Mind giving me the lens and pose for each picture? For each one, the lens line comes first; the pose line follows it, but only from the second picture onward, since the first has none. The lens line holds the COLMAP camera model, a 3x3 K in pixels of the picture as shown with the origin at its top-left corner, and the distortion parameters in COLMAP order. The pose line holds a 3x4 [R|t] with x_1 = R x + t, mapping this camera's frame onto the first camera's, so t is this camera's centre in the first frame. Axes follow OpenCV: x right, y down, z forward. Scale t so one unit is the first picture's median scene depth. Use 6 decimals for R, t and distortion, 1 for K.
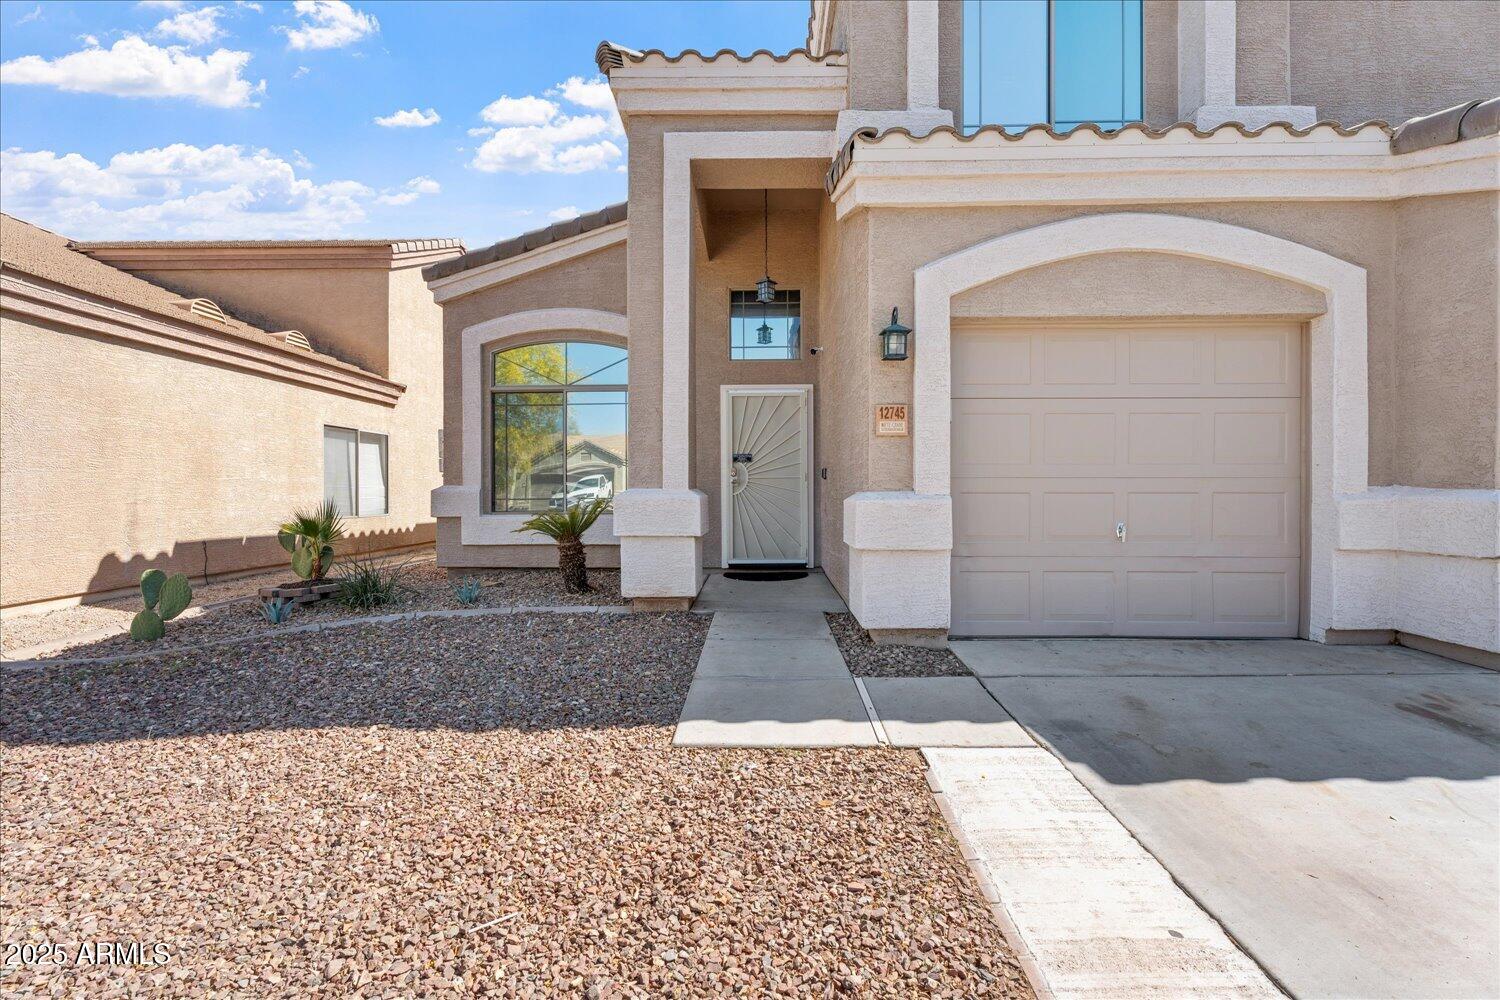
lens RADIAL K [[660.5, 0, 750.5], [0, 660.5, 494.8], [0, 0, 1]] dist [-0.004120, 0.000044]
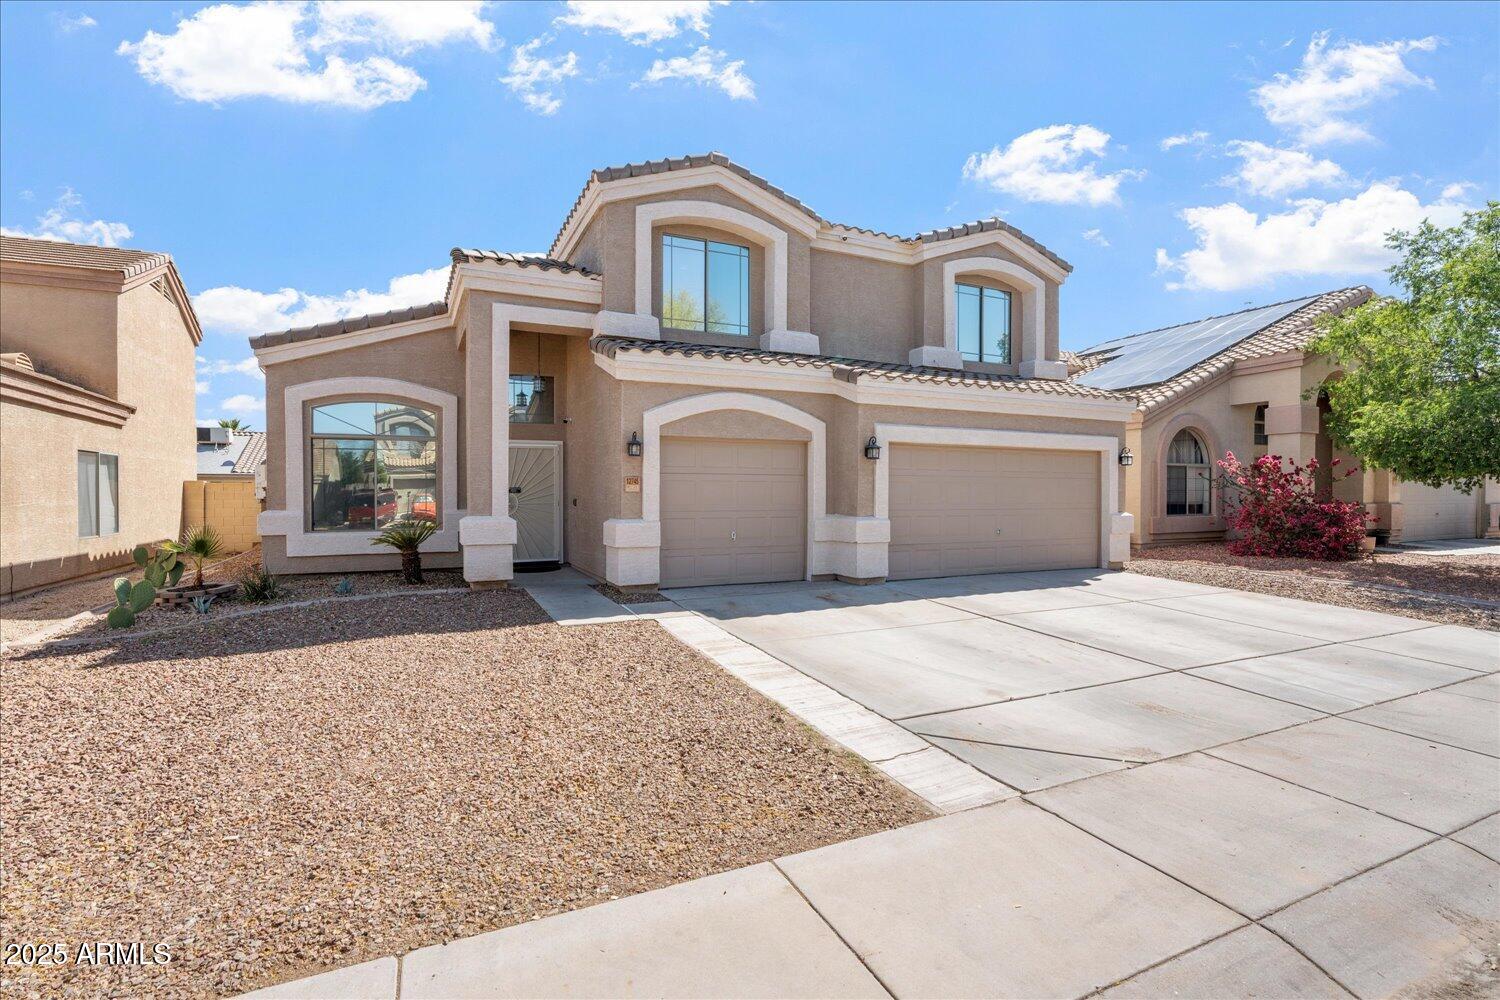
lens RADIAL K [[660.5, 0, 747.1], [0, 660.5, 498.1], [0, 0, 1]] dist [-0.004120, 0.000044]
pose [[0.892056, 0.001301, 0.451923, -0.308005], [-0.000686, 0.999999, -0.001524, -0.052528], [-0.451924, 0.001050, 0.892056, -0.774932]]
